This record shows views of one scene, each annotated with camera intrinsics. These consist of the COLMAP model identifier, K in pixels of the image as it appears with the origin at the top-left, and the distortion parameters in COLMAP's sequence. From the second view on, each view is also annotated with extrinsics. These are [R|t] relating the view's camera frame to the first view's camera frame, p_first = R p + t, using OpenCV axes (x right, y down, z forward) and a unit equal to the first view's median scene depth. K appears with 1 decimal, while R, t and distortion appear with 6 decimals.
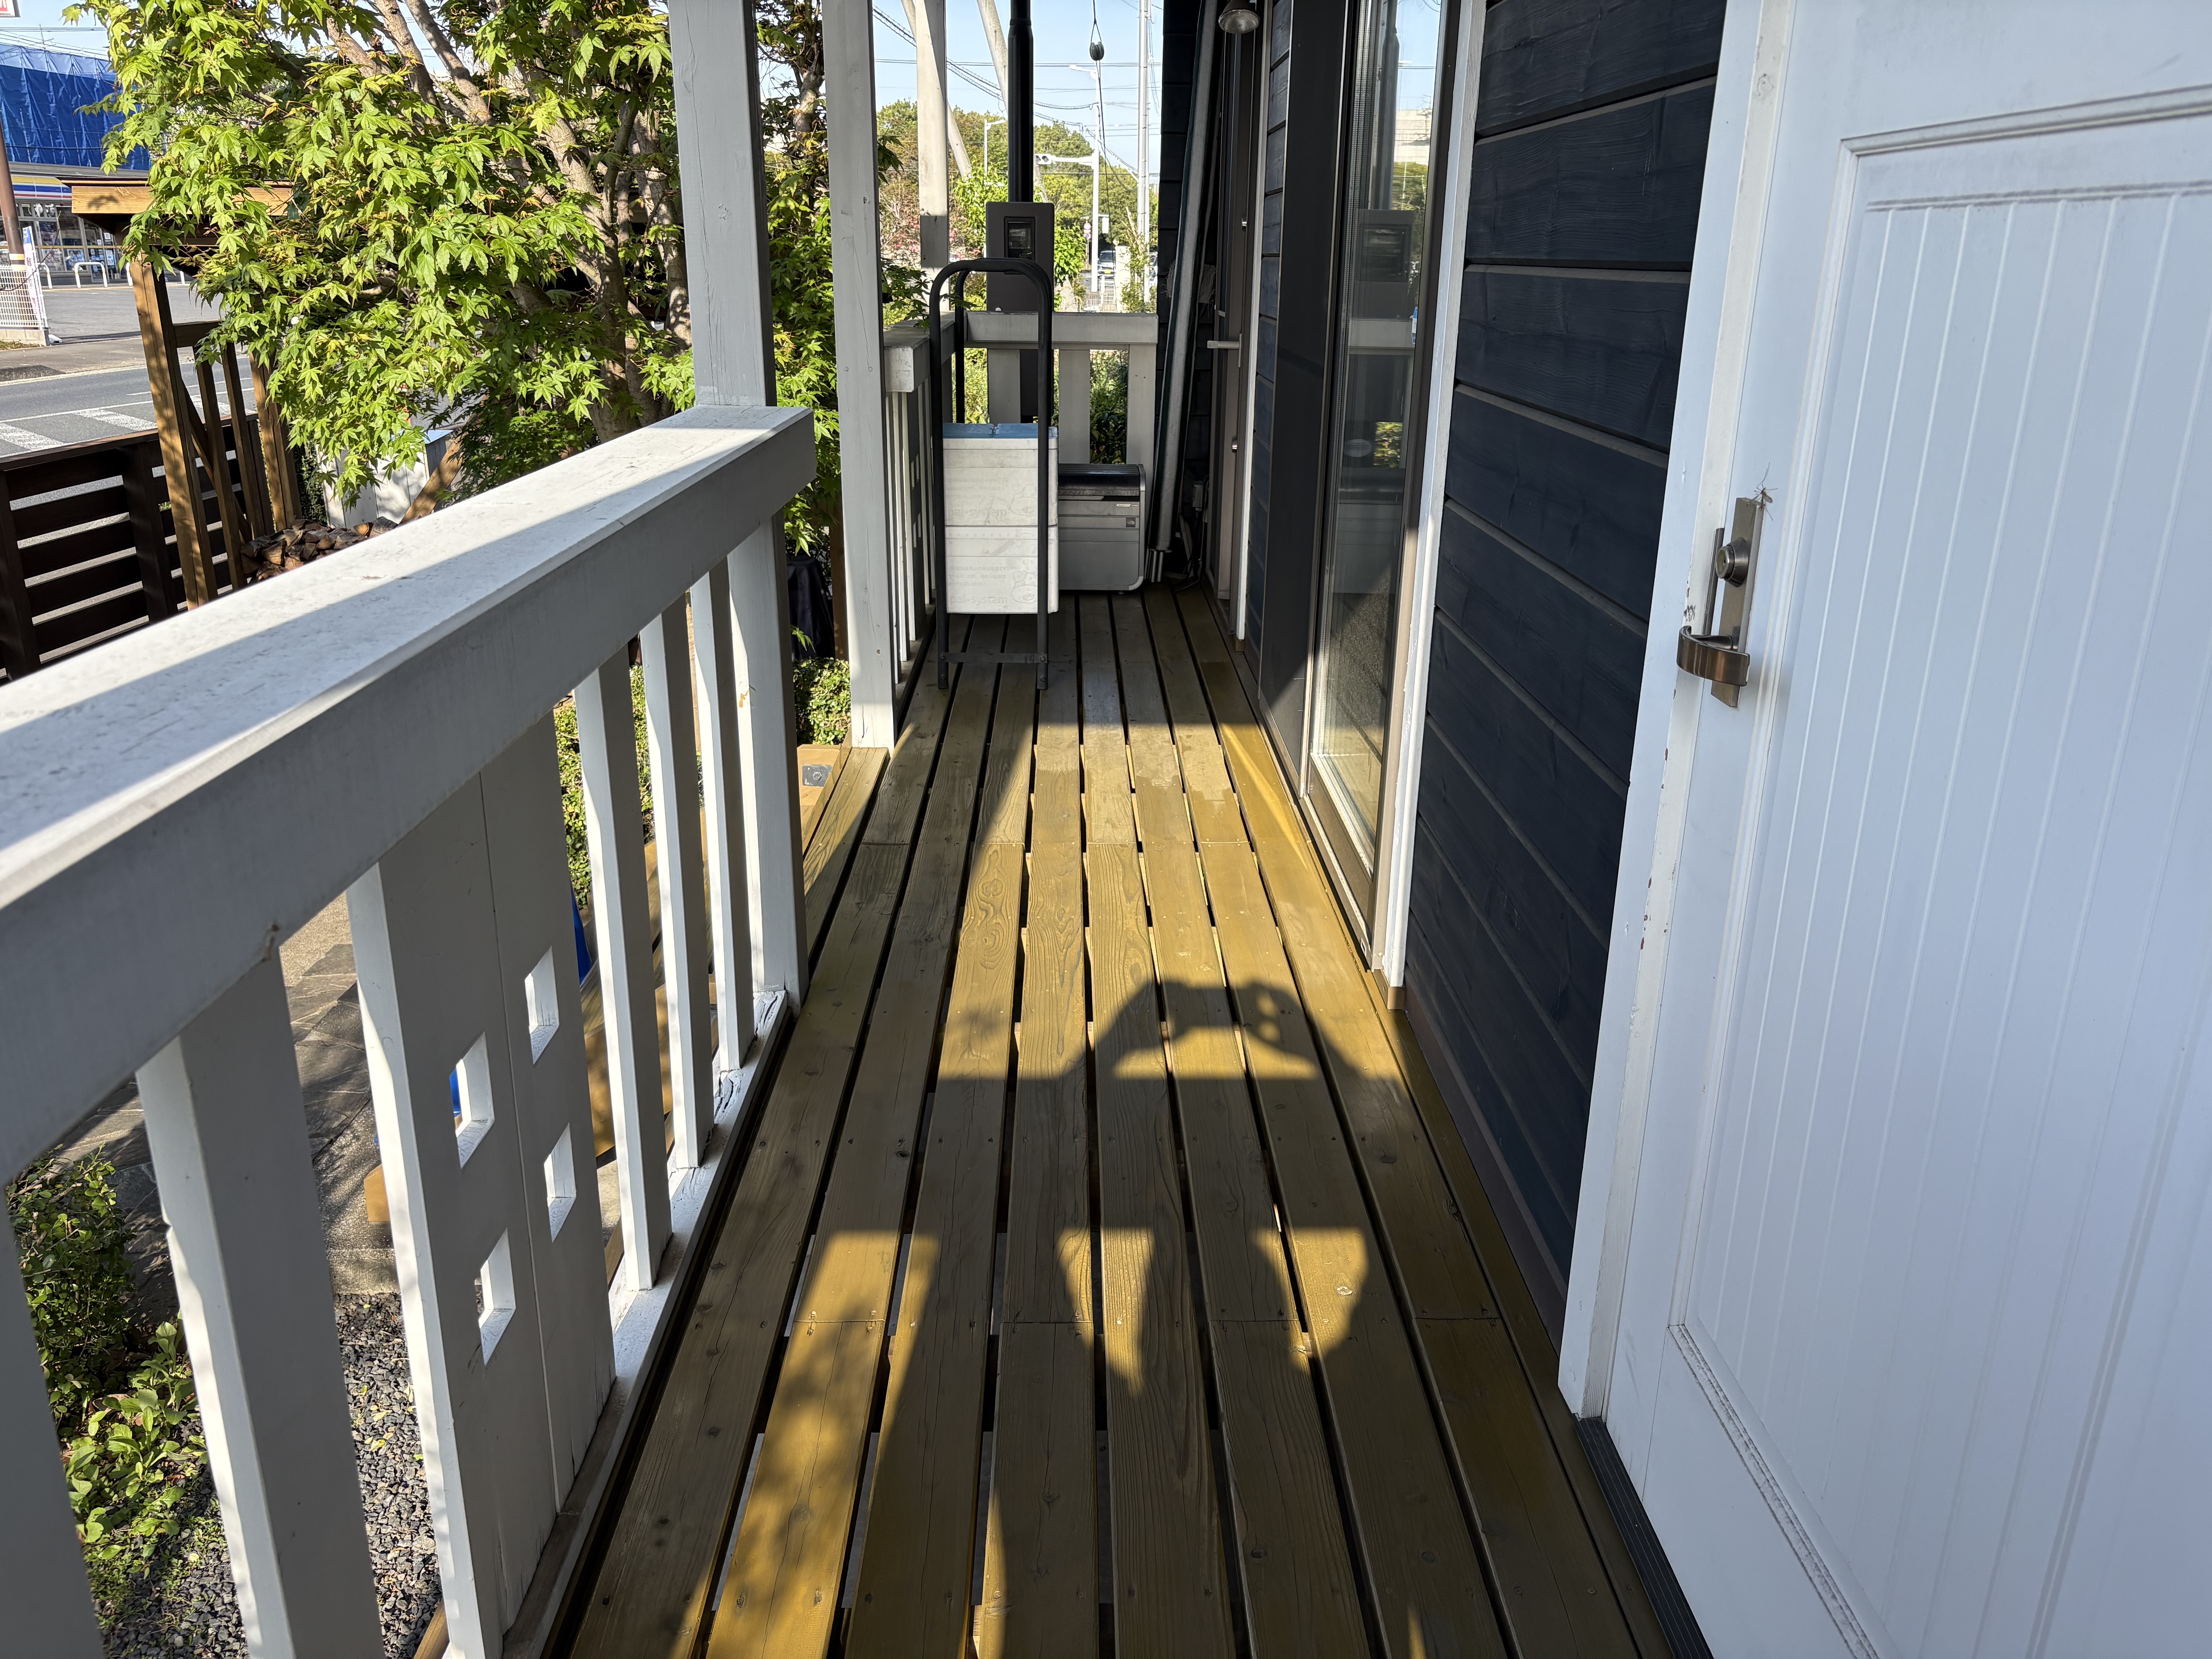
lens RADIAL K [[1655.4, 0, 1106.0], [0, 1655.4, 829.5], [0, 0, 1]] dist [0.006869, -0.000481]
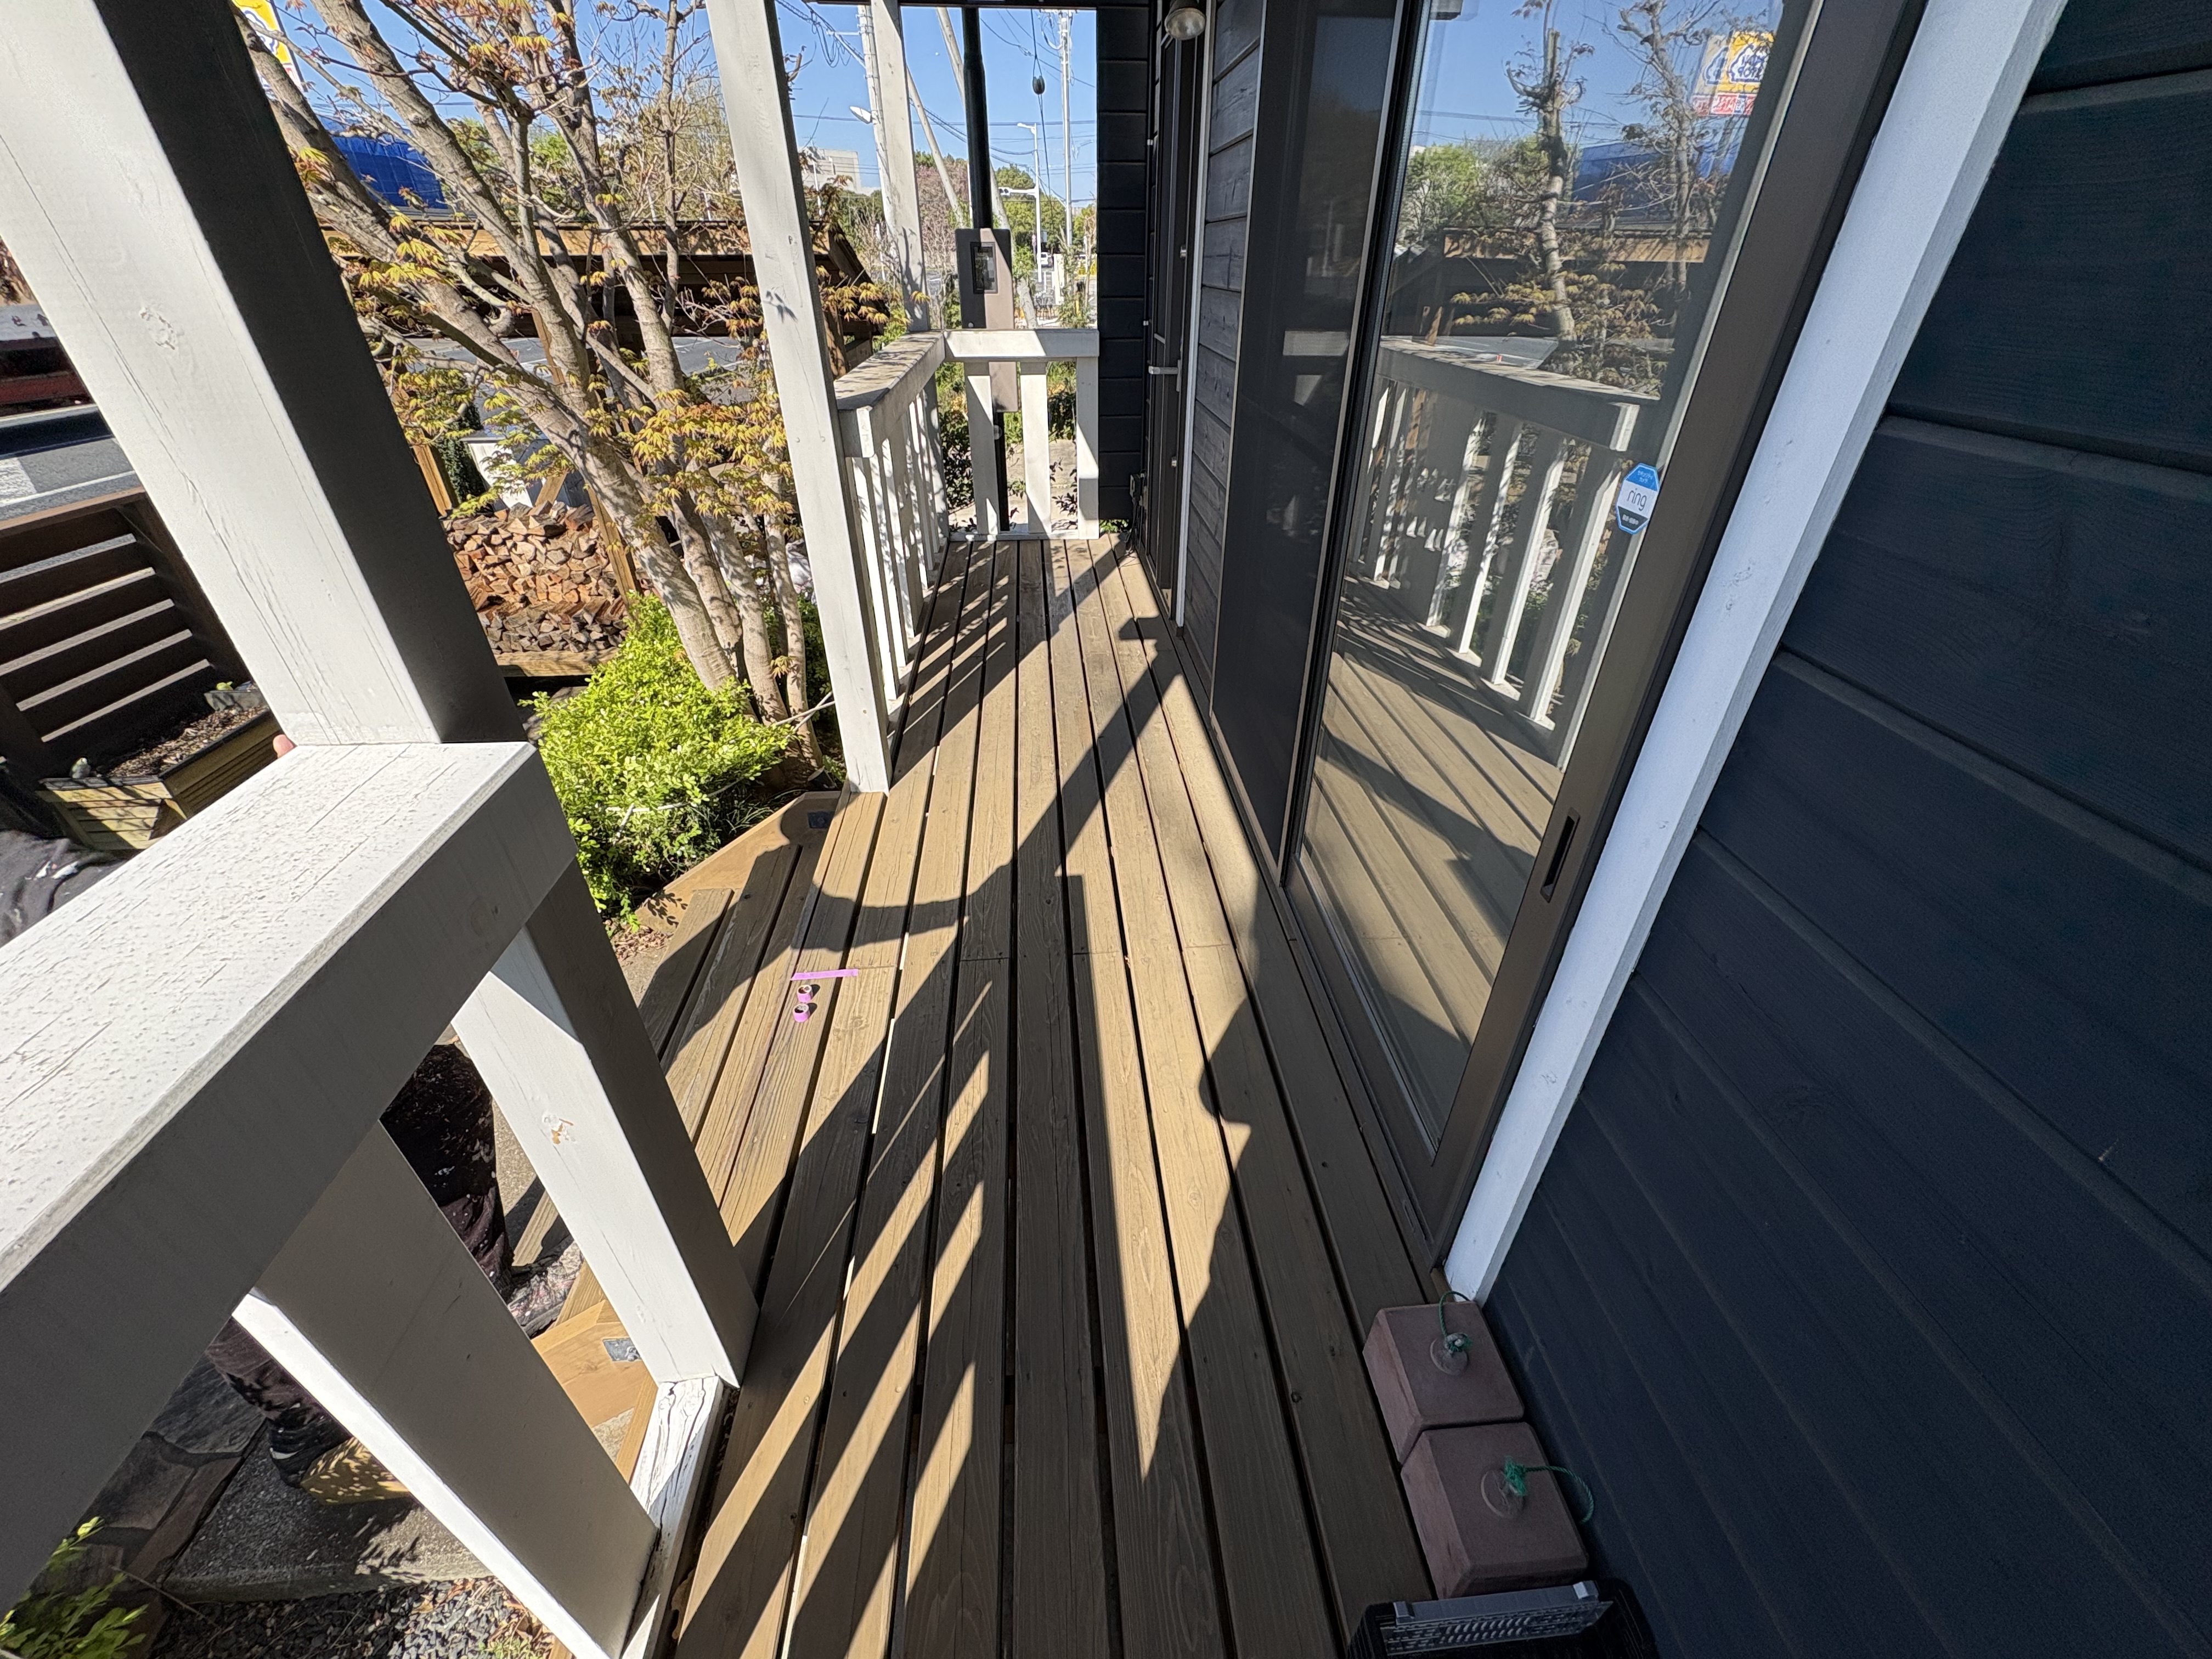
lens RADIAL K [[864.1, 0, 1106.0], [0, 864.1, 829.5], [0, 0, 1]] dist [-0.000377, -0.000898]
pose [[0.998229, -0.044928, 0.038986, -0.005600], [0.033748, 0.967450, 0.250802, -0.104607], [-0.048985, -0.249042, 0.967253, 0.262553]]
